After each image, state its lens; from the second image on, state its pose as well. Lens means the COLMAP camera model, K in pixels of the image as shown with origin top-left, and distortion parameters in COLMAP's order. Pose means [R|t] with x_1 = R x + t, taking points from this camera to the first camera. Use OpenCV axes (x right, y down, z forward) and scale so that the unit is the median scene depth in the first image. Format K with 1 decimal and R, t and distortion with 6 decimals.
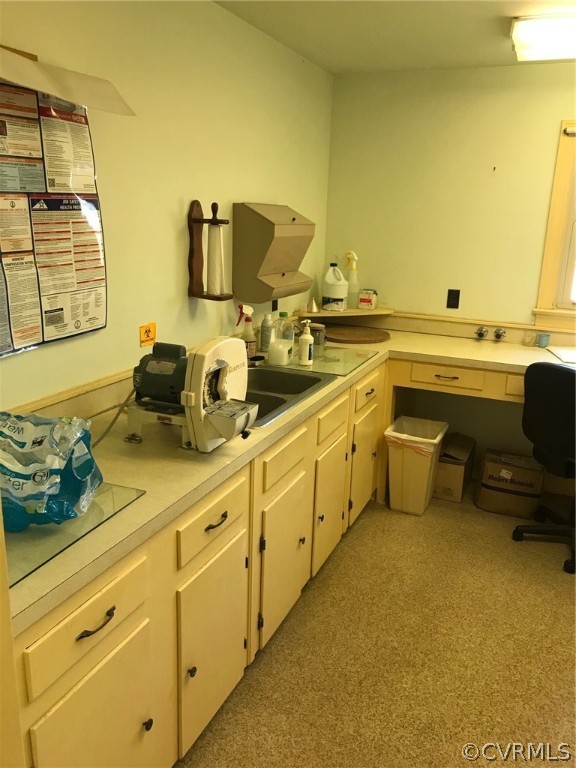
lens RADIAL K [[629.3, 0, 287.6], [0, 629.3, 389.3], [0, 0, 1]] dist [0.022000, -0.017509]
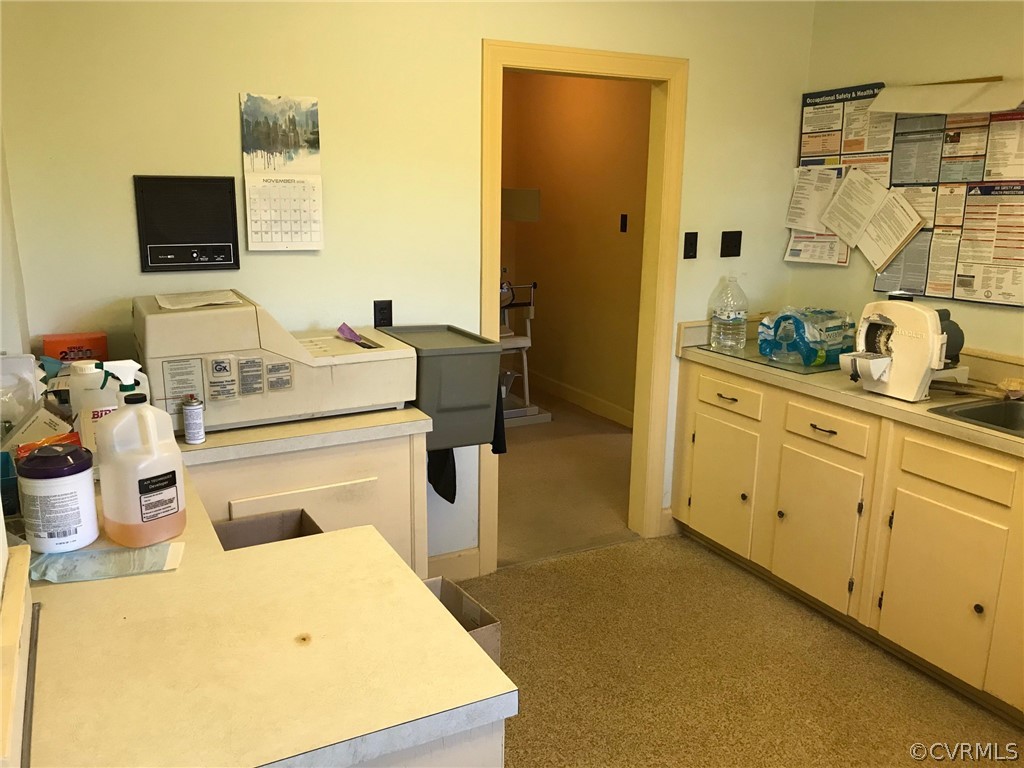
lens RADIAL K [[839.1, 0, 510.2], [0, 839.1, 383.8], [0, 0, 1]] dist [0.022000, -0.017509]
pose [[-0.635162, 0.137766, -0.759993, 1.504438], [-0.243760, 0.897923, 0.366490, -0.330084], [0.732905, 0.418037, -0.536745, 1.355279]]
